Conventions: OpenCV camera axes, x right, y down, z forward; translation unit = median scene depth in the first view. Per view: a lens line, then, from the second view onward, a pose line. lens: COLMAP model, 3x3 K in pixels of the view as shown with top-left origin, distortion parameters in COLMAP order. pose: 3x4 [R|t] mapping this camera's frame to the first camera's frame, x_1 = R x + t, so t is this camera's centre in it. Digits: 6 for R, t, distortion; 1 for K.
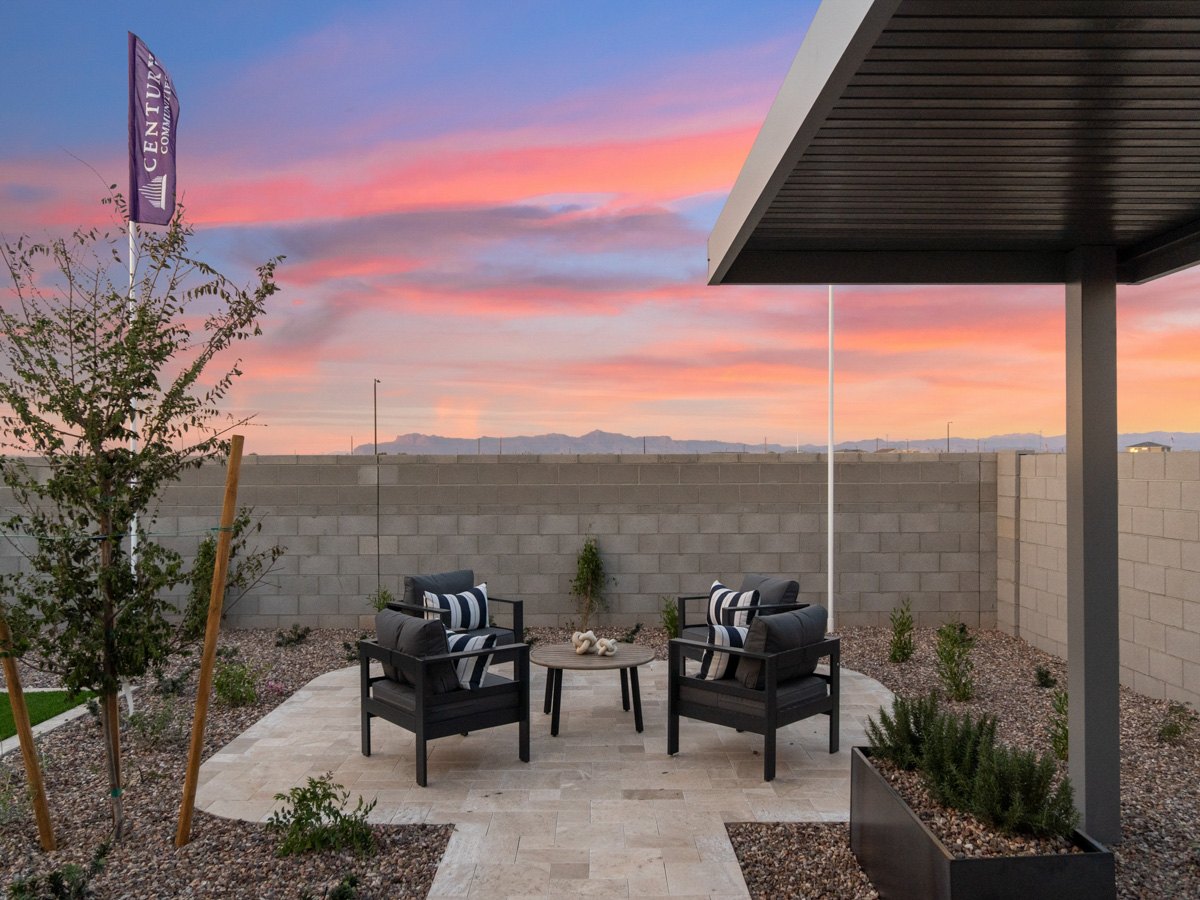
lens RADIAL K [[859.7, 0, 605.5], [0, 859.7, 452.0], [0, 0, 1]] dist [-0.034231, 0.009665]
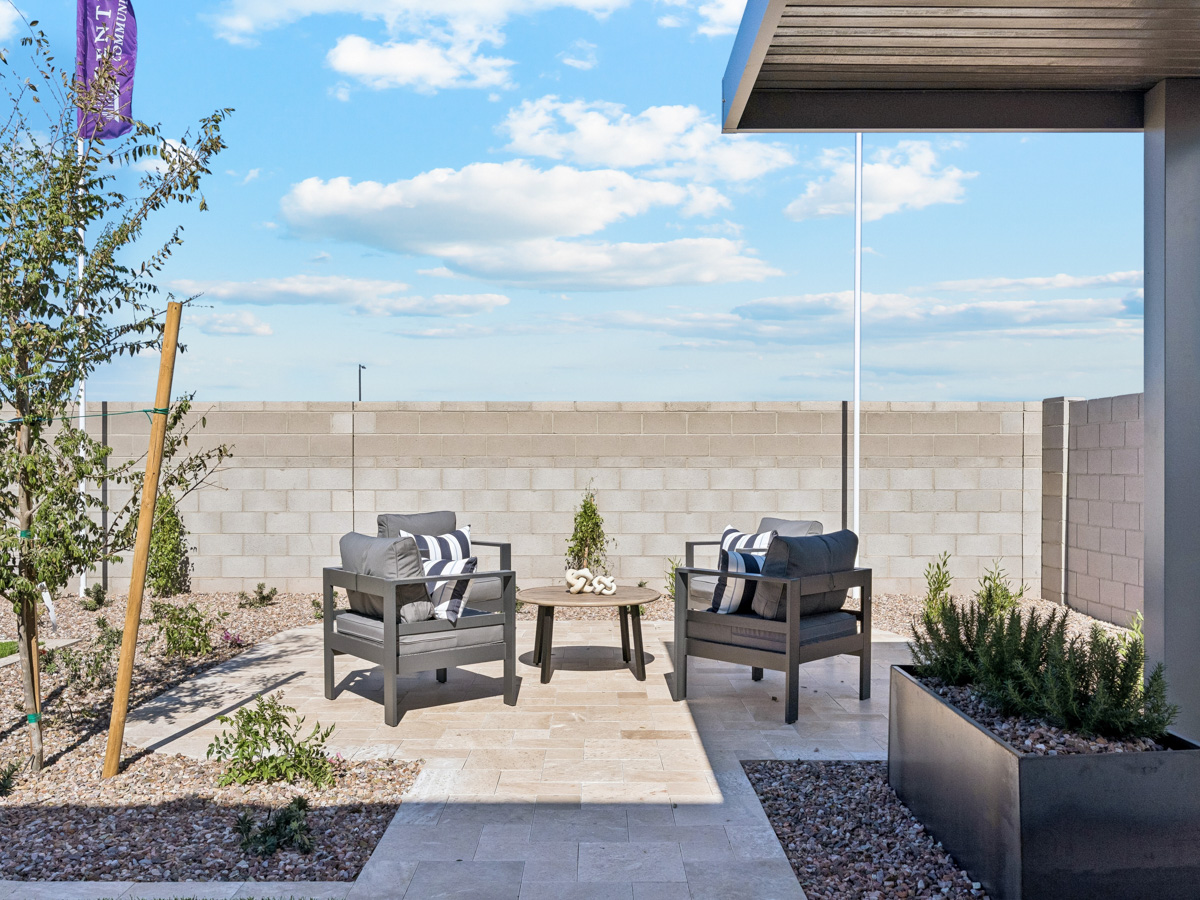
lens RADIAL K [[923.7, 0, 597.9], [0, 923.7, 460.4], [0, 0, 1]] dist [-0.027857, 0.001621]
pose [[0.999941, 0.004304, -0.010018, 0.004227], [-0.004170, 0.999903, 0.013320, 0.110939], [0.010074, -0.013277, 0.999861, 0.070793]]
